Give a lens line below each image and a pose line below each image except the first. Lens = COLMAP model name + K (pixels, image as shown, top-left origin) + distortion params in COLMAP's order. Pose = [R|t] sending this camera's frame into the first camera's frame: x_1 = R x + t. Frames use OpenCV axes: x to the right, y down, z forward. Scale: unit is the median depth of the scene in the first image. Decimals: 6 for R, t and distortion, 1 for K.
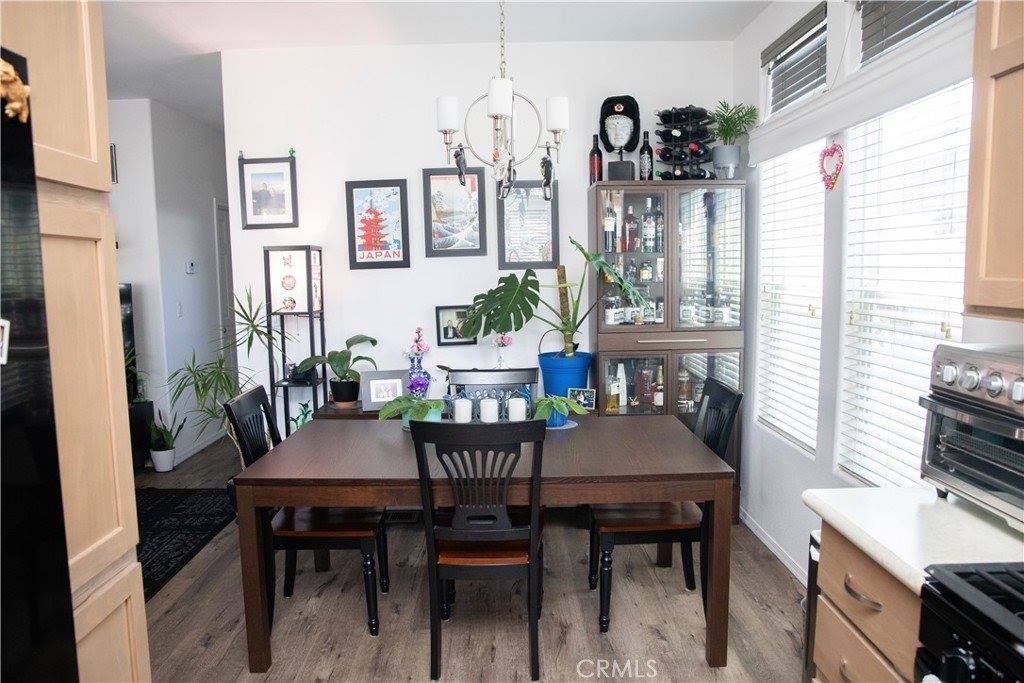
lens RADIAL K [[707.7, 0, 509.9], [0, 707.7, 342.9], [0, 0, 1]] dist [-0.074631, 0.032317]
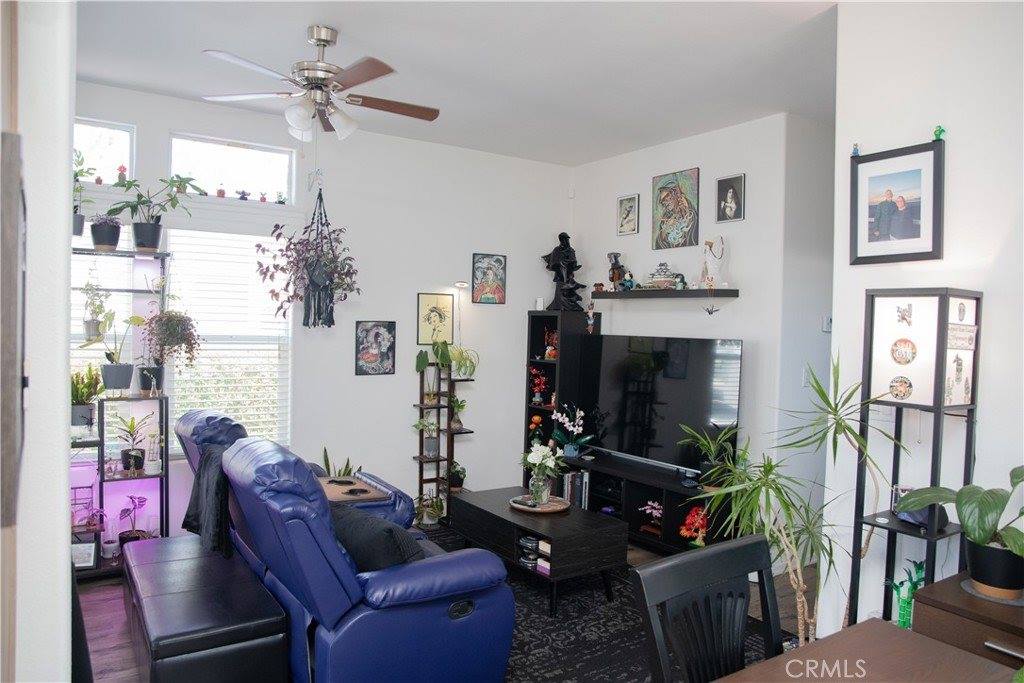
lens RADIAL K [[707.7, 0, 502.8], [0, 707.7, 334.7], [0, 0, 1]] dist [-0.074631, 0.032317]
pose [[0.540021, 0.043301, -0.840537, -0.013994], [-0.127600, 0.991344, -0.030909, -0.038386], [0.831923, 0.123944, 0.540871, 0.400059]]
